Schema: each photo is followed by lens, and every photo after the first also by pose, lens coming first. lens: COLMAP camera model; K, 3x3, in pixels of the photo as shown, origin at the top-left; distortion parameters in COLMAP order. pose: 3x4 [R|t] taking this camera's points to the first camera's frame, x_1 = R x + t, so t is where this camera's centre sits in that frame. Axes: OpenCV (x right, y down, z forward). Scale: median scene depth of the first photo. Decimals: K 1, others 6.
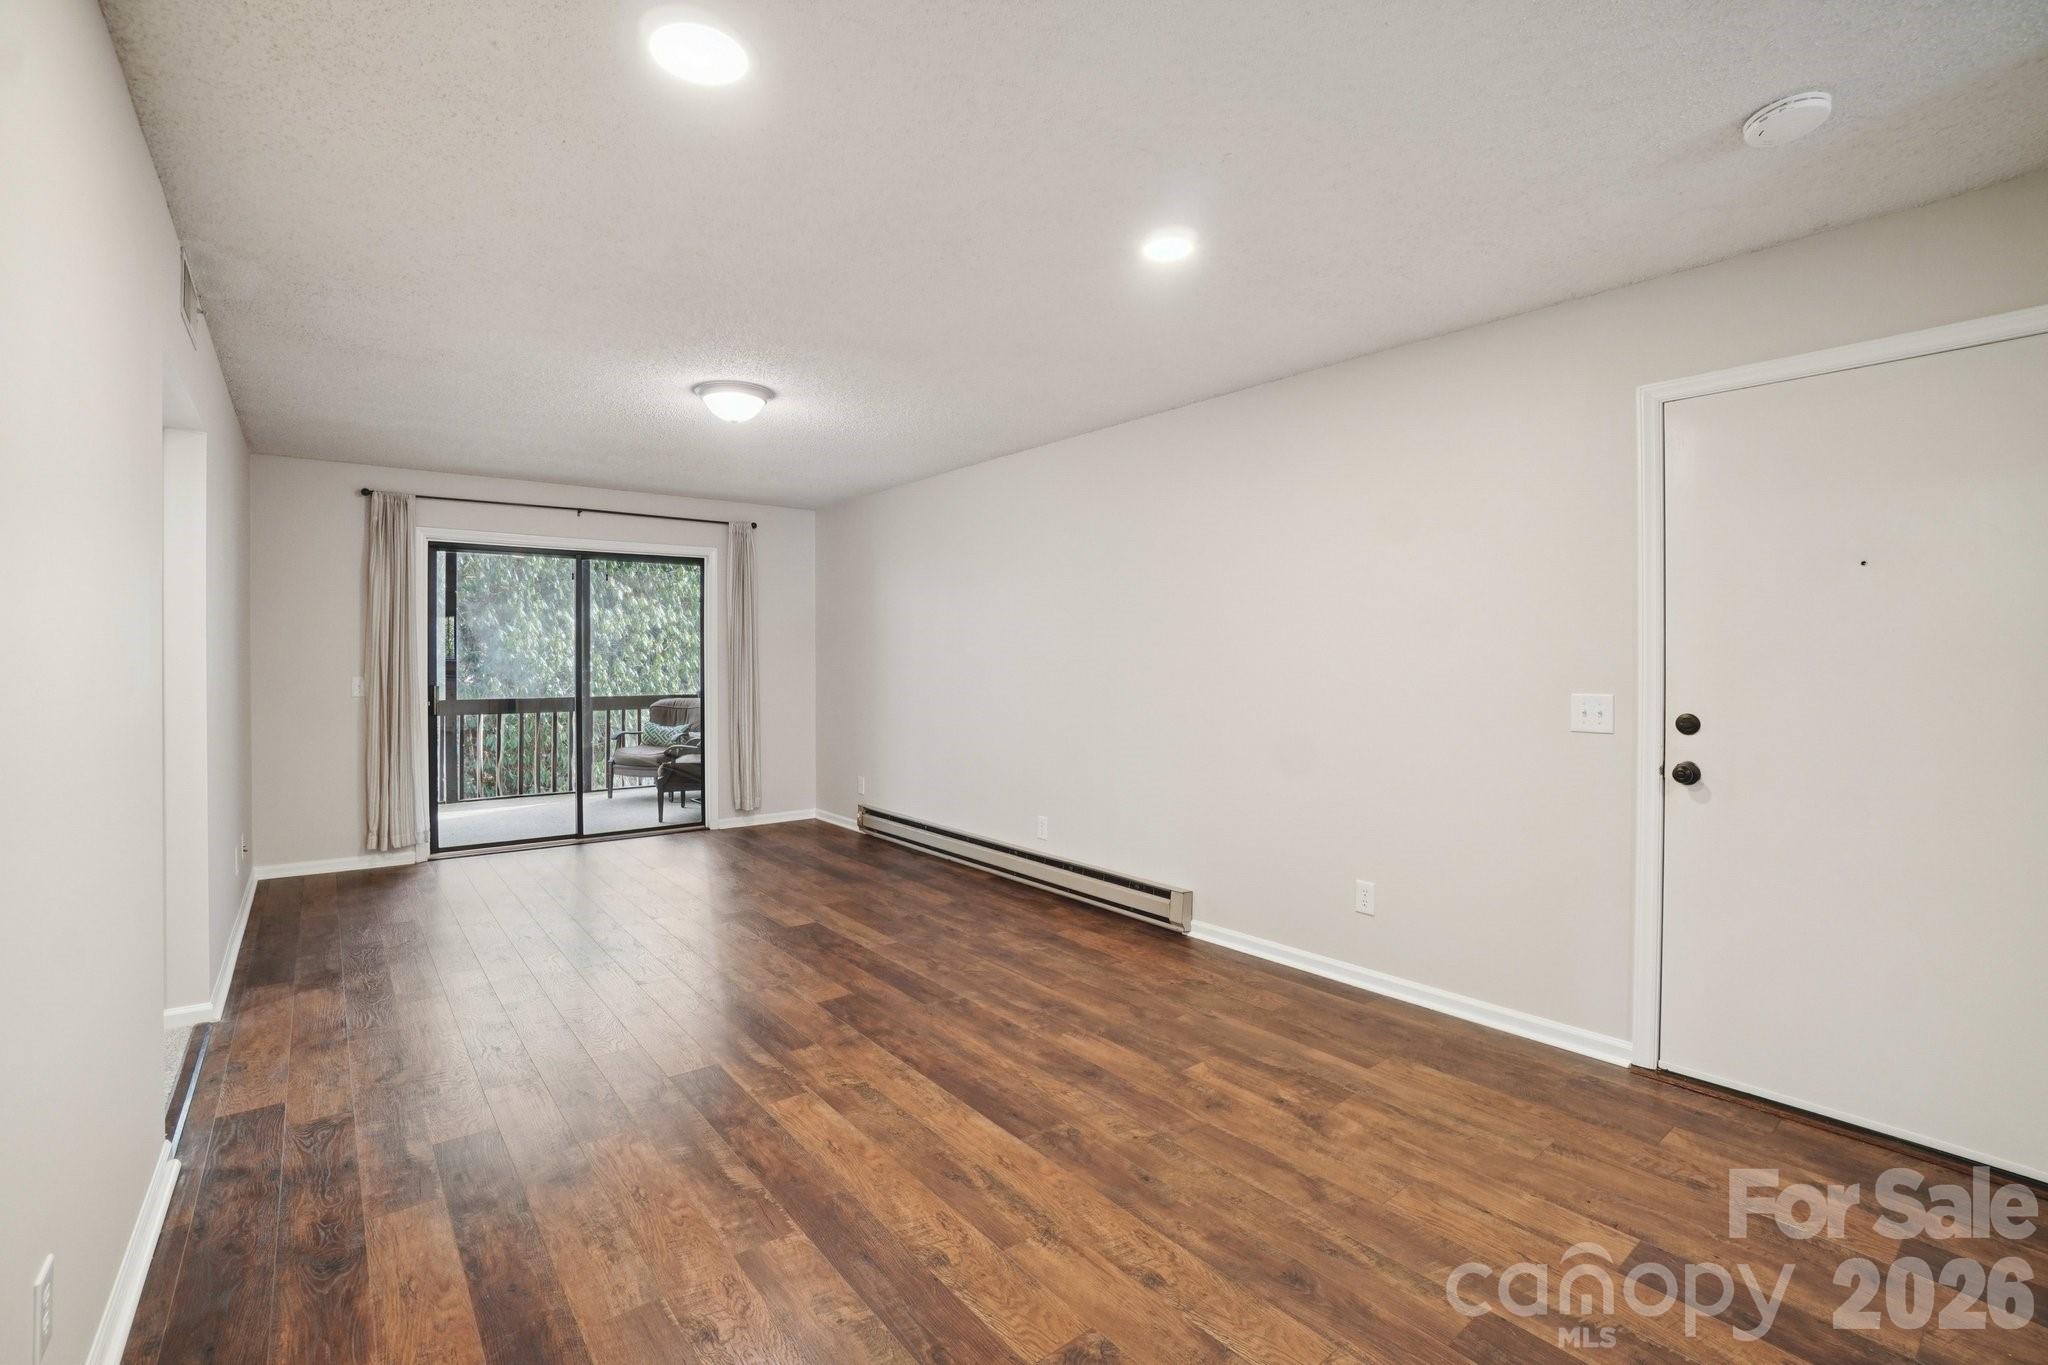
lens RADIAL K [[911.0, 0, 1018.0], [0, 911.0, 660.5], [0, 0, 1]] dist [-0.062037, 0.021633]
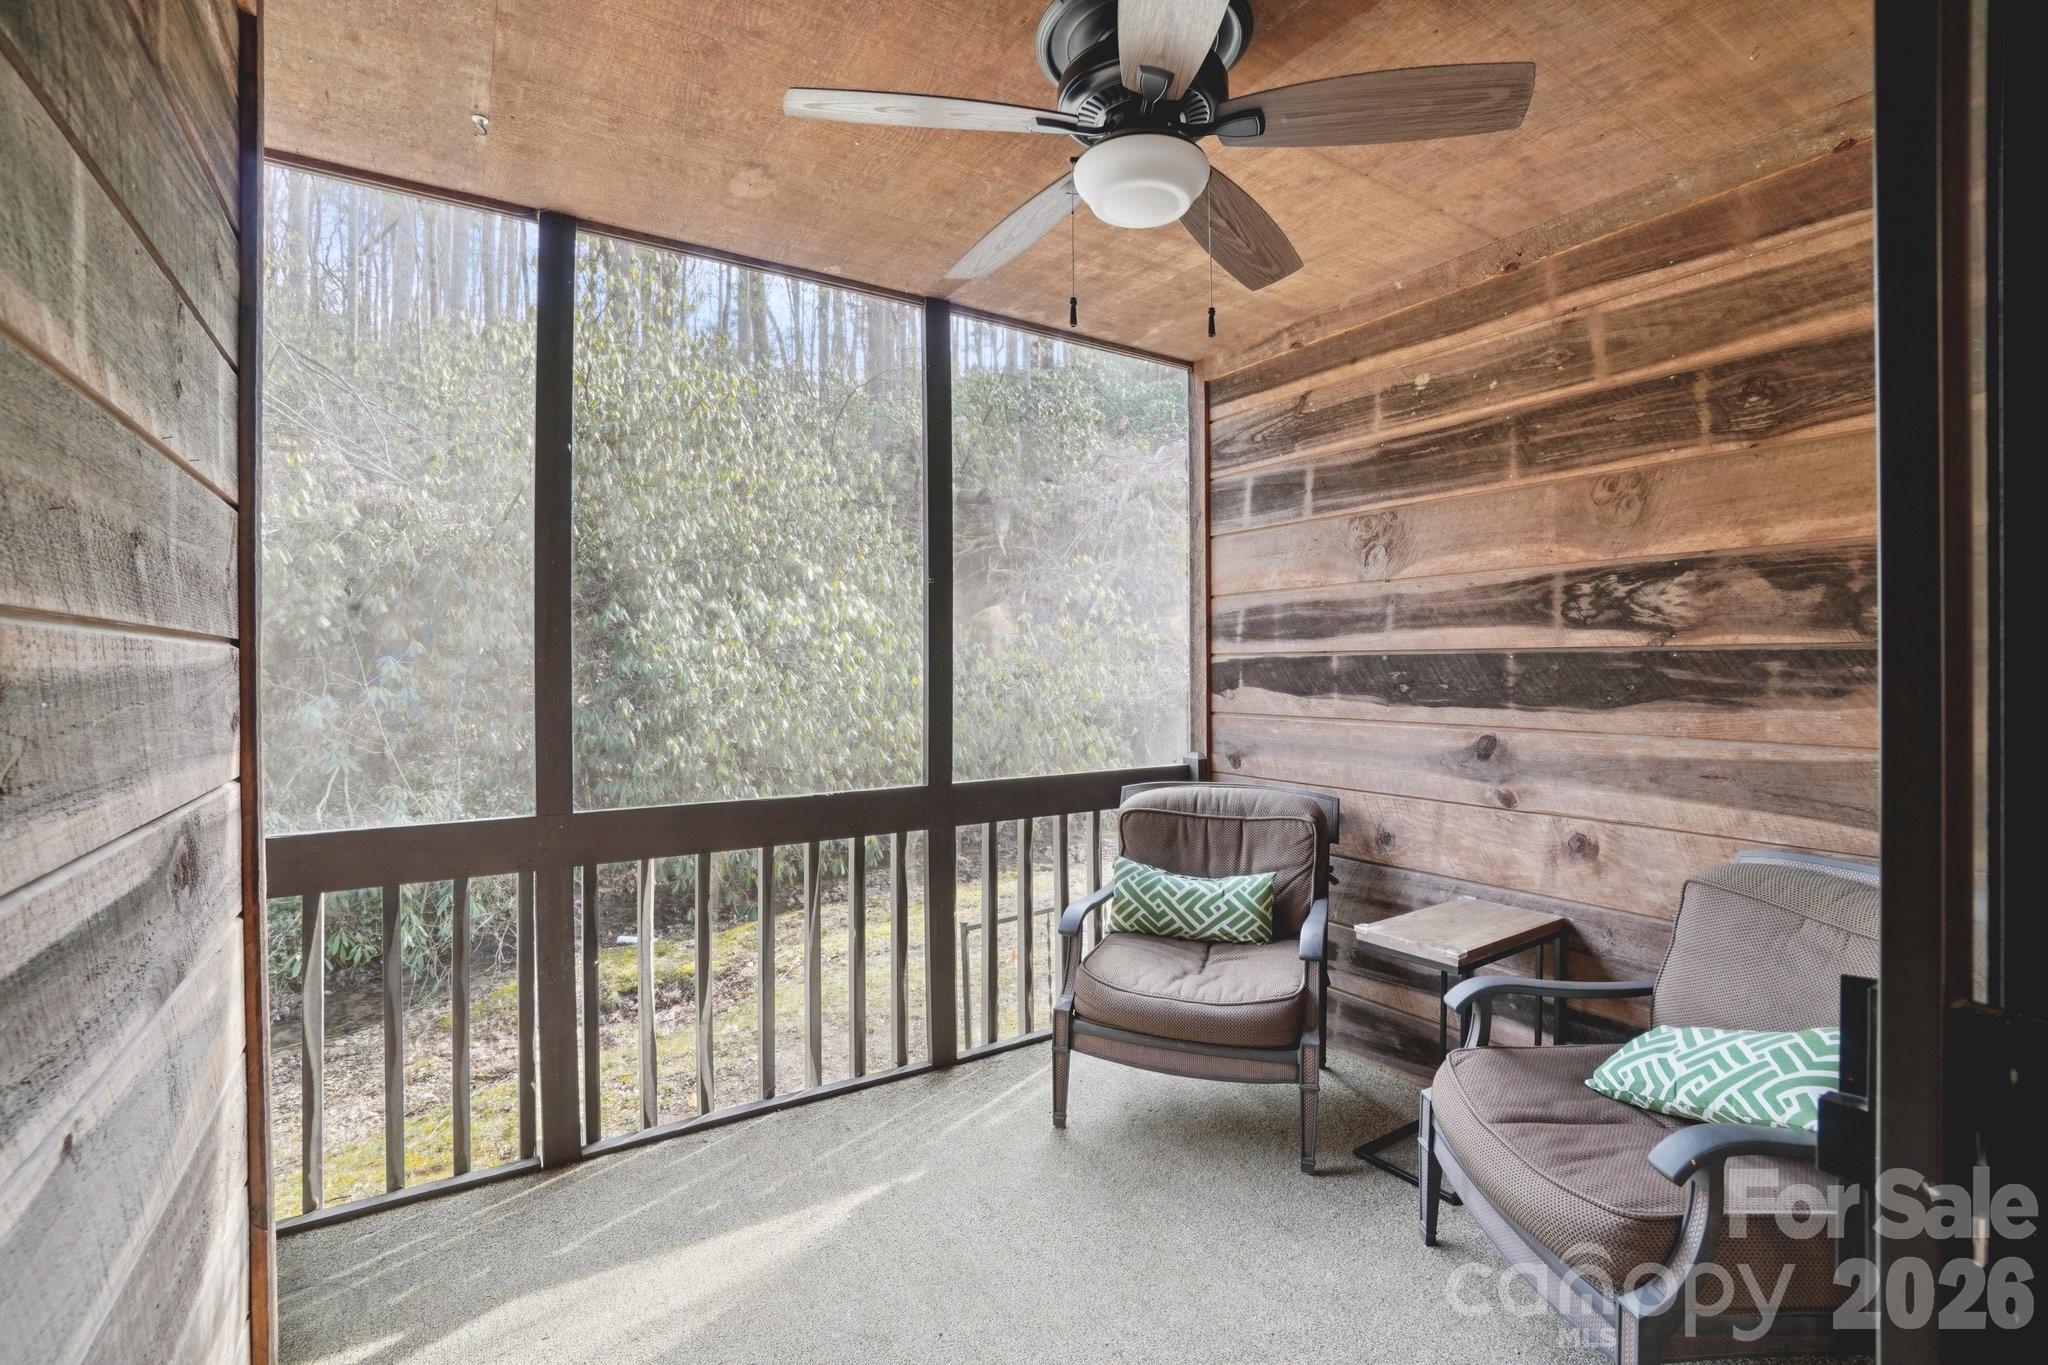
lens RADIAL K [[911.0, 0, 1018.0], [0, 911.0, 660.5], [0, 0, 1]] dist [-0.062037, 0.021633]
pose [[0.995259, -0.002410, -0.097226, -0.810509], [0.001417, 0.999946, -0.010284, -0.009047], [0.097246, 0.010097, 0.995209, 1.281896]]
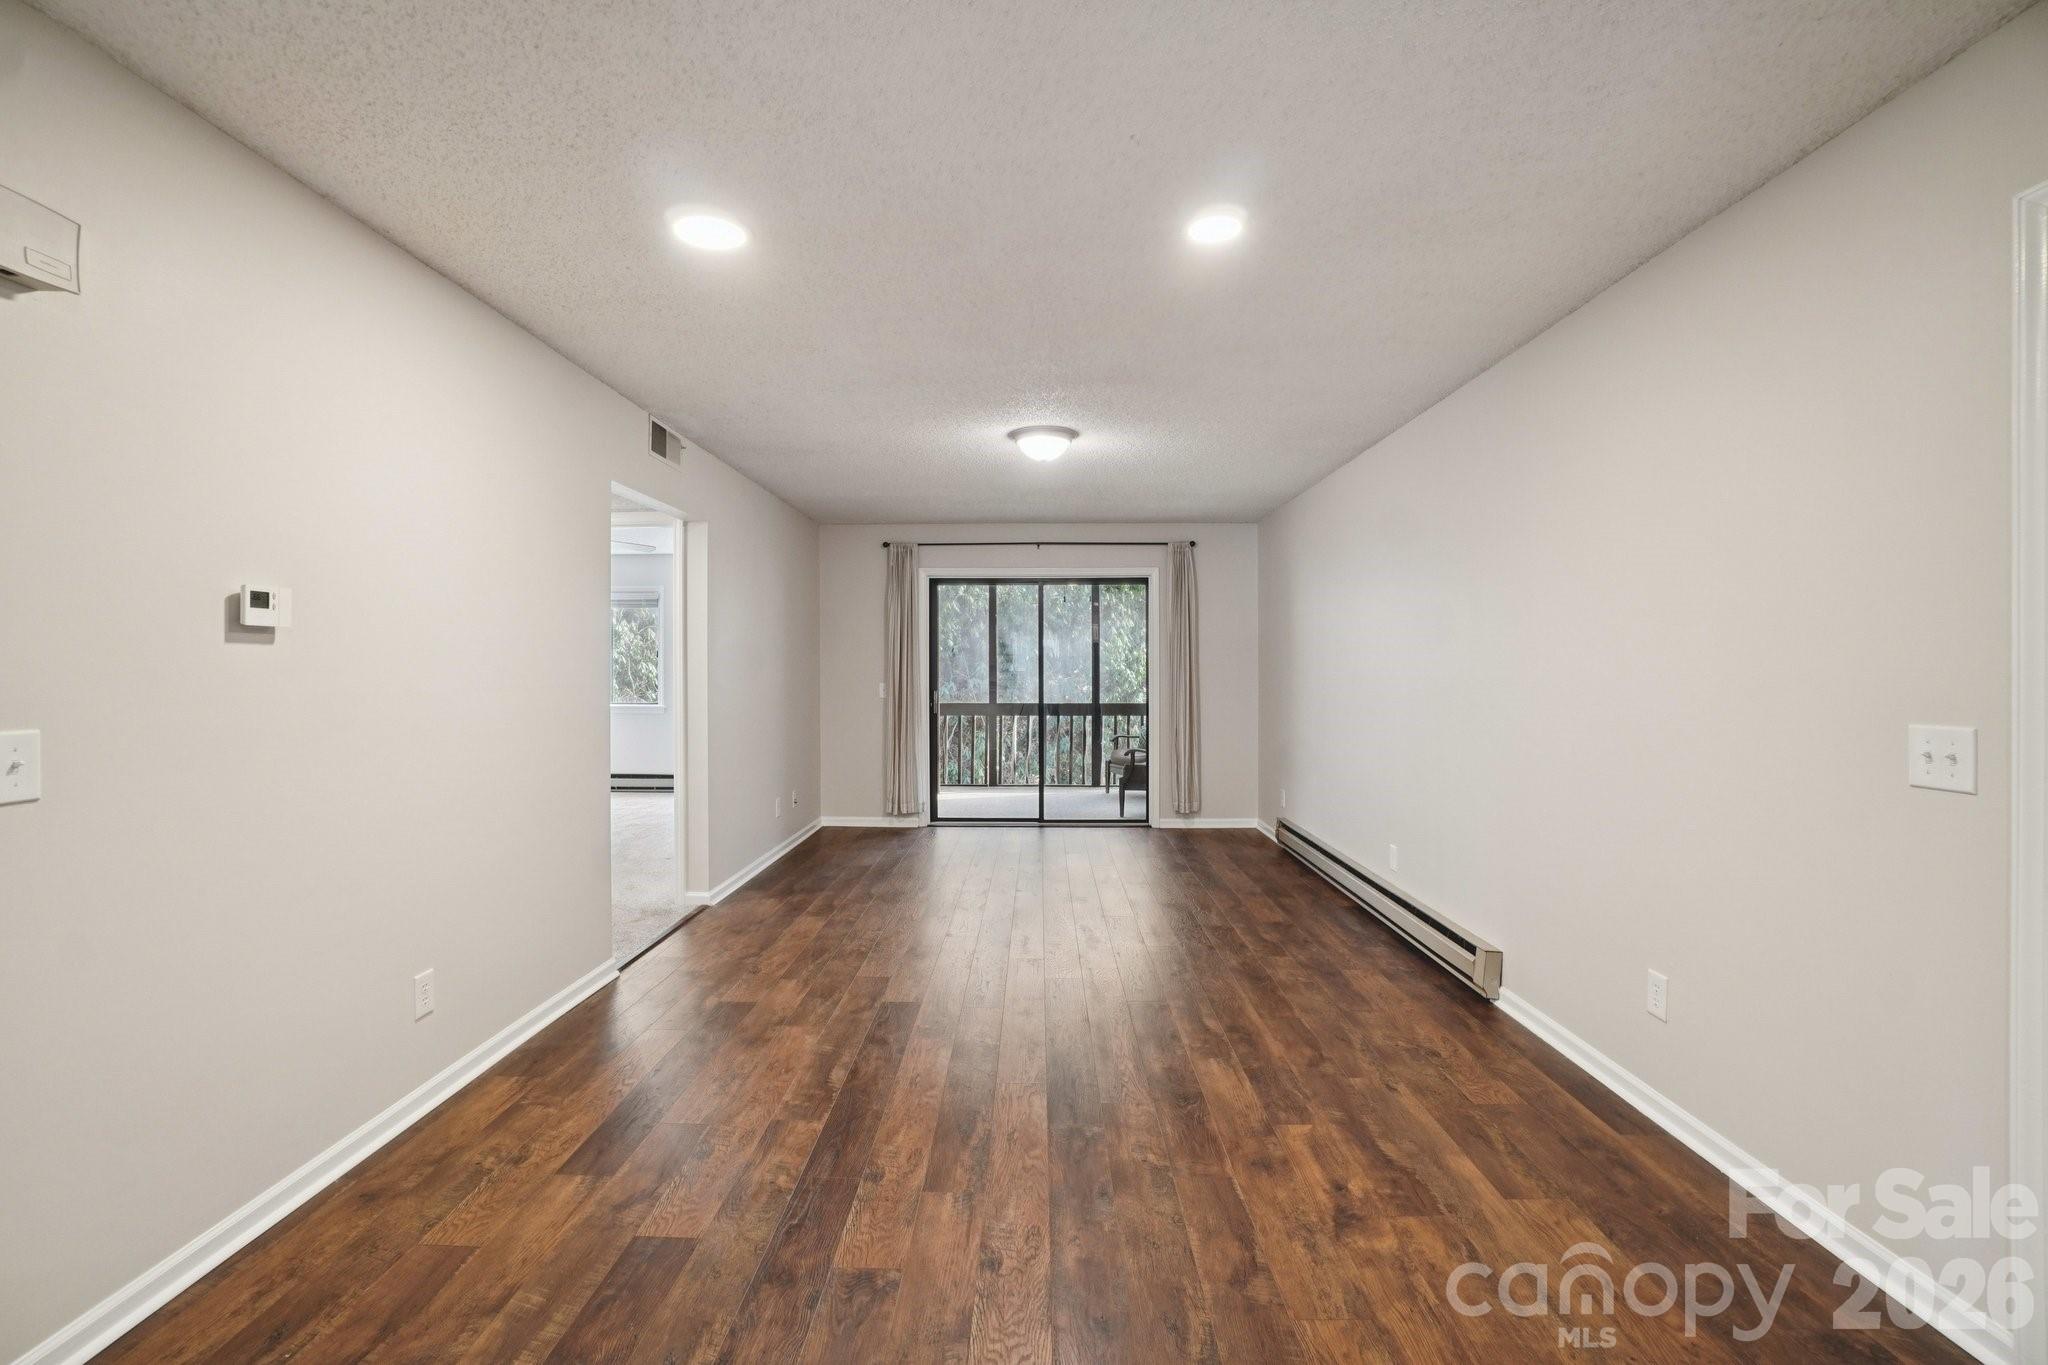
lens RADIAL K [[911.0, 0, 1018.0], [0, 911.0, 660.5], [0, 0, 1]] dist [-0.062037, 0.021633]
pose [[0.768441, -0.005697, -0.639895, 0.368691], [-0.003139, 0.999915, -0.012673, 0.001798], [0.639913, 0.011747, 0.768358, 0.091838]]
